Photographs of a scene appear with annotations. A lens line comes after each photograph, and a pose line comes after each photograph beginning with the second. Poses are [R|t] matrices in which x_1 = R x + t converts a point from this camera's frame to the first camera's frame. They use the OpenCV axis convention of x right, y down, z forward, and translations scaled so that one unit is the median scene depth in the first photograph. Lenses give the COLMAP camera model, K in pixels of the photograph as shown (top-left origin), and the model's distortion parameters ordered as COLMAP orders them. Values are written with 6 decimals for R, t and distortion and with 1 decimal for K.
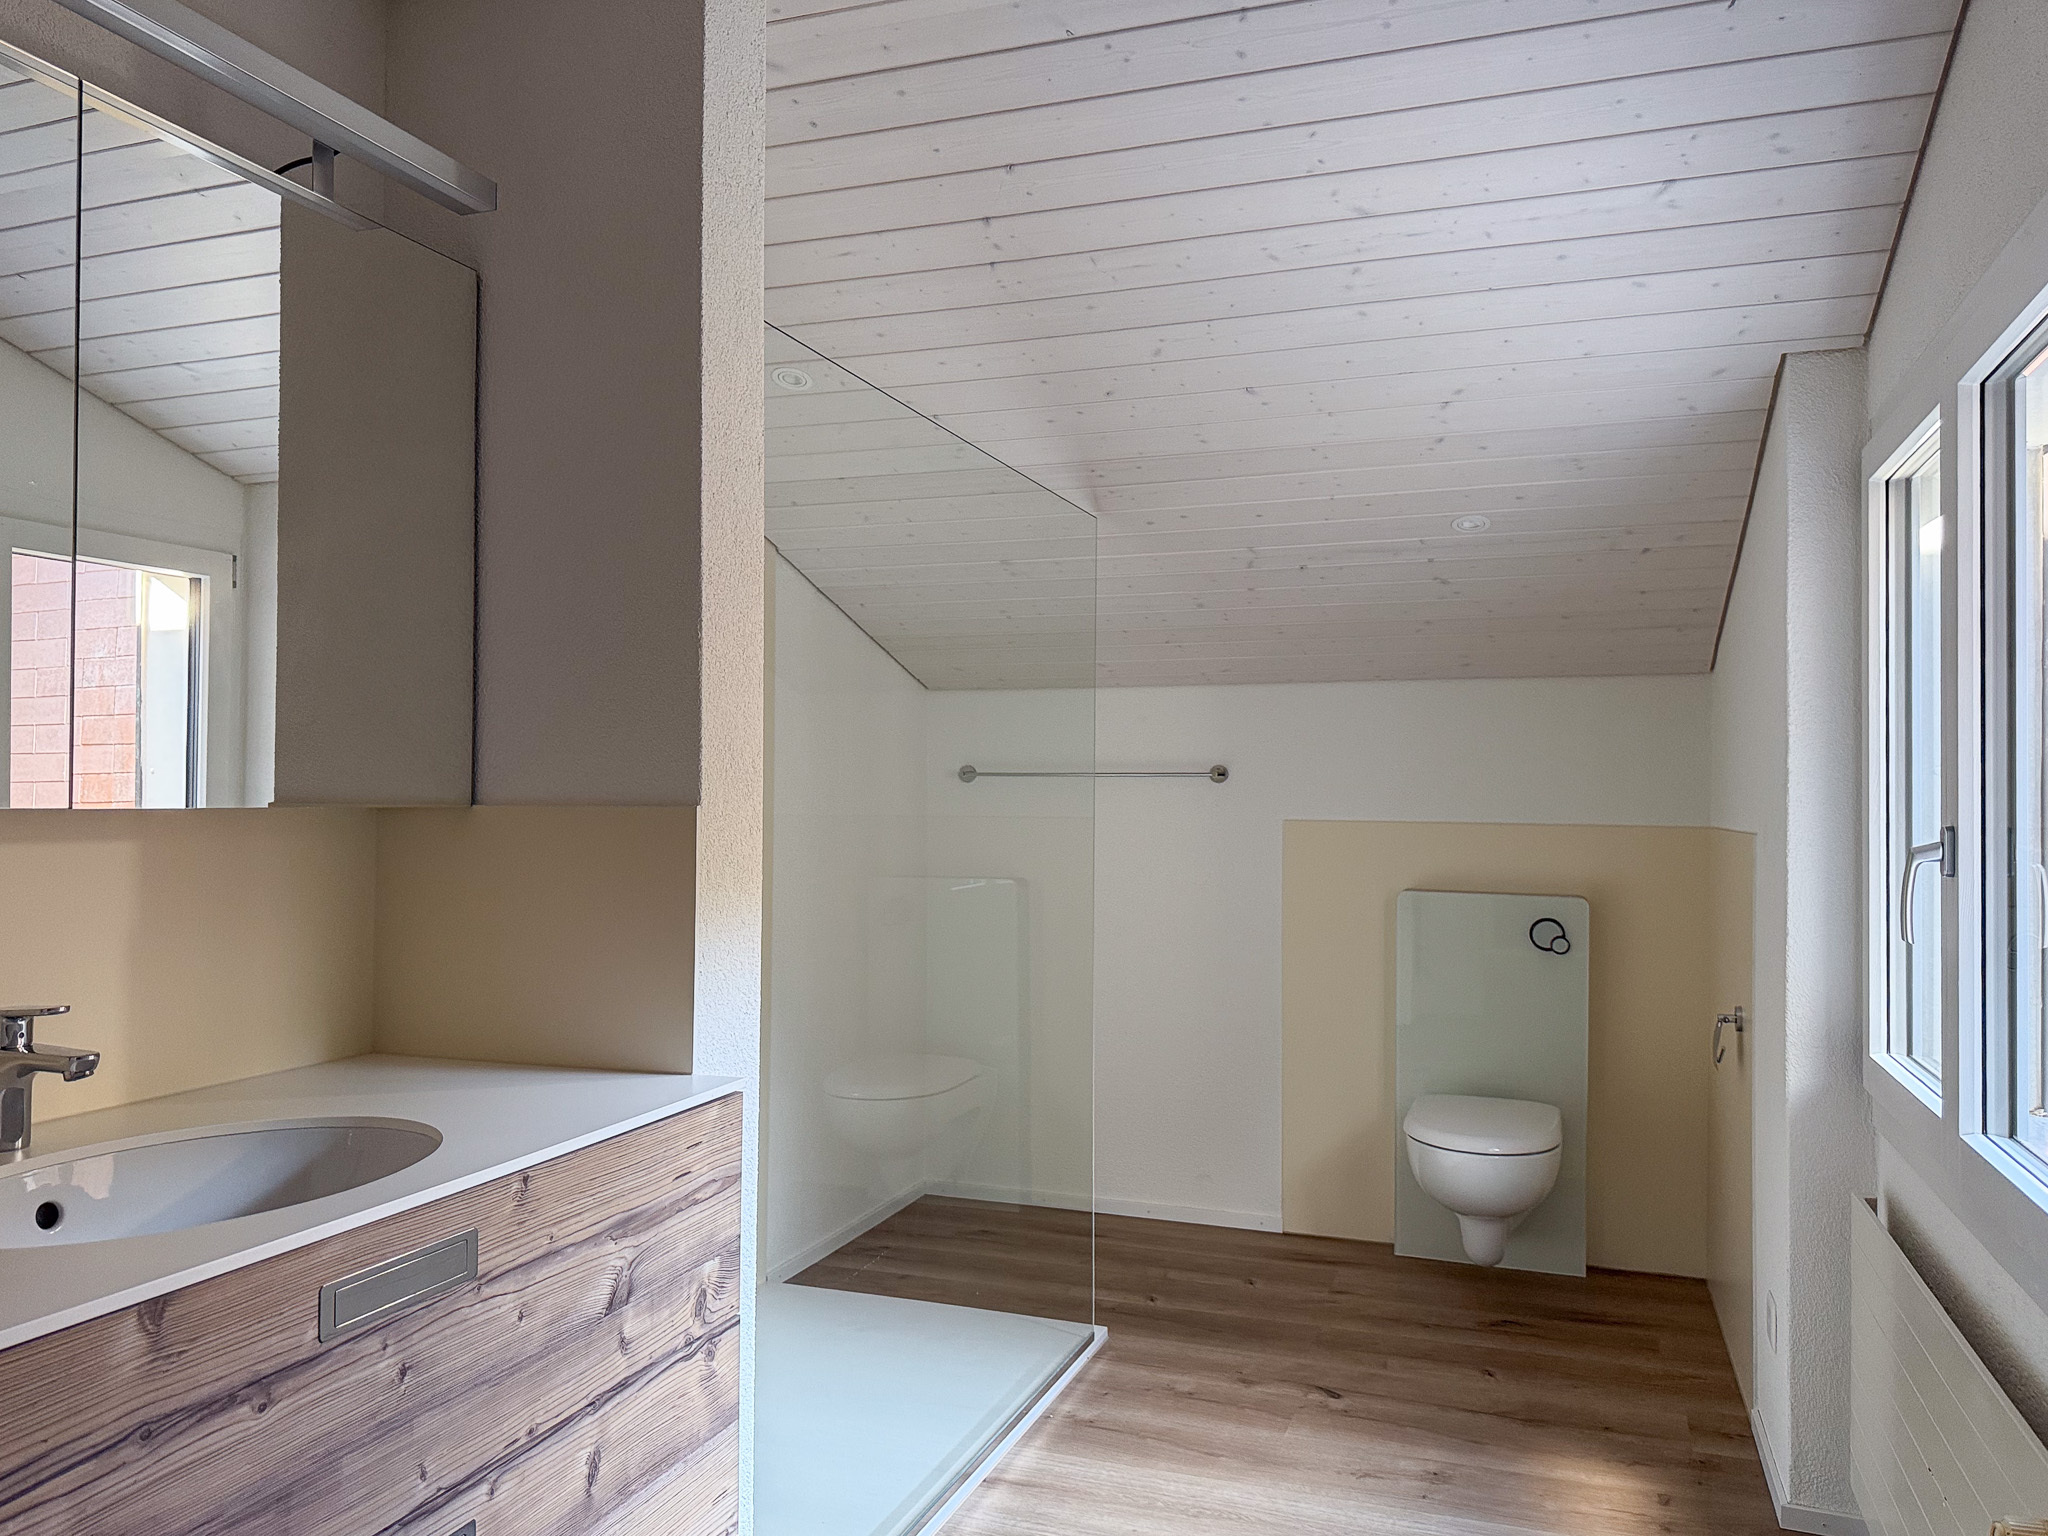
lens RADIAL K [[1503.4, 0, 1024.0], [0, 1503.4, 768.0], [0, 0, 1]] dist [0.002829, 0.000031]
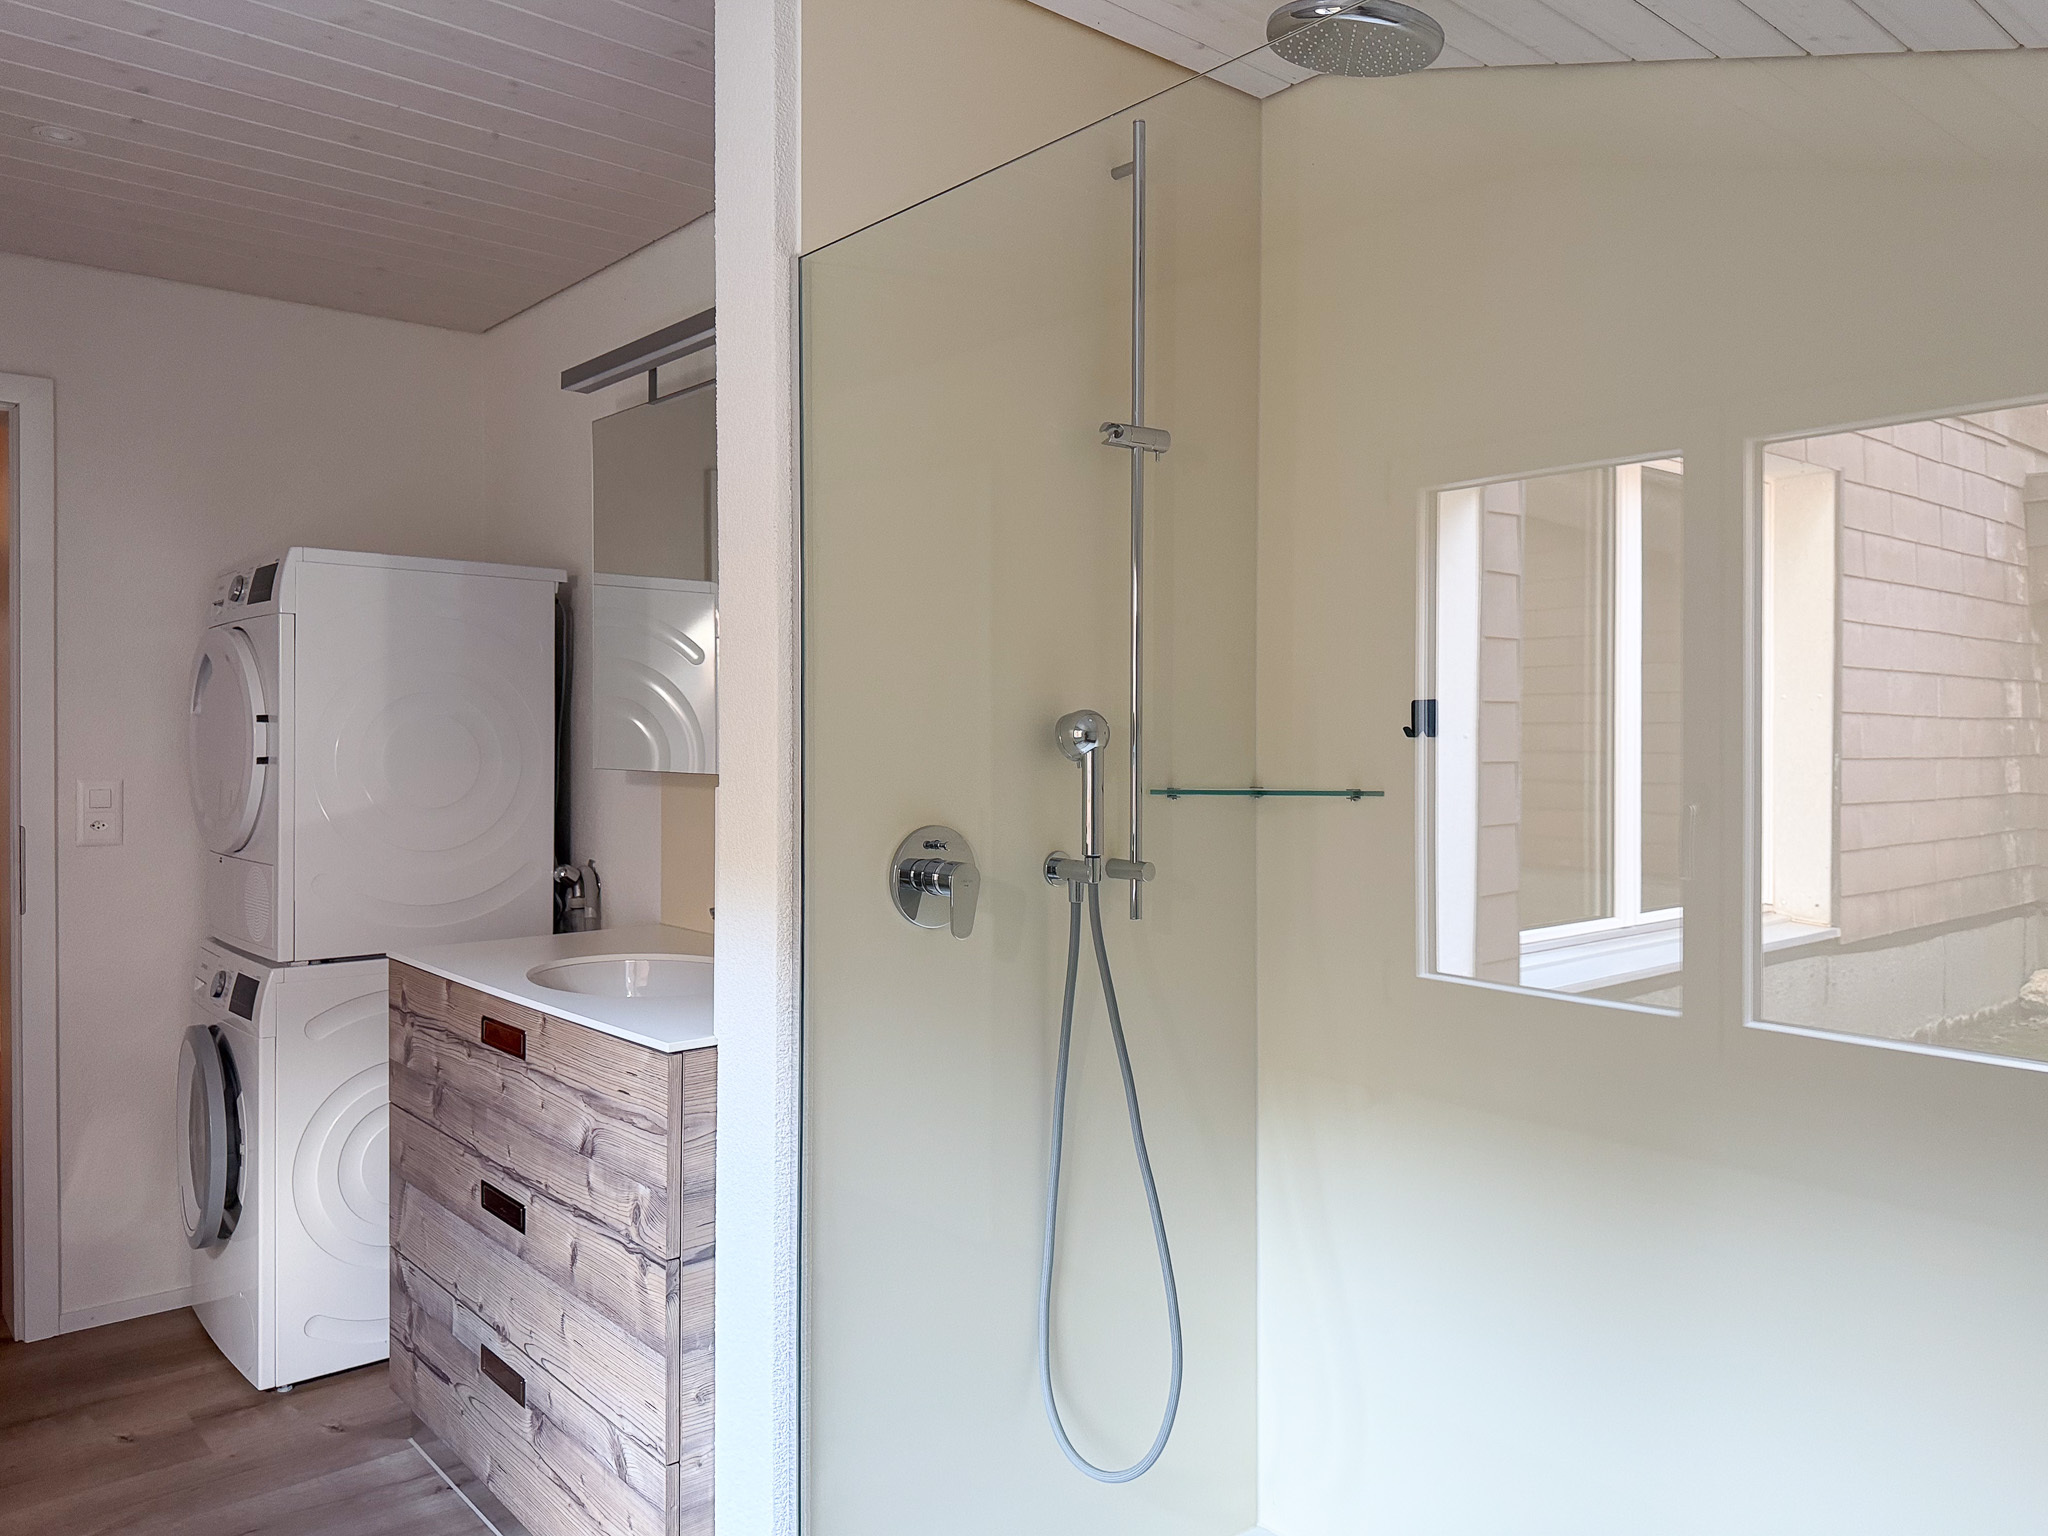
lens RADIAL K [[1503.4, 0, 1024.0], [0, 1503.4, 768.0], [0, 0, 1]] dist [0.002829, 0.000031]
pose [[-0.484211, 0.012670, -0.874859, 0.651663], [0.007078, 0.999919, 0.010564, 0.005245], [0.874922, -0.001077, -0.484262, 1.843924]]
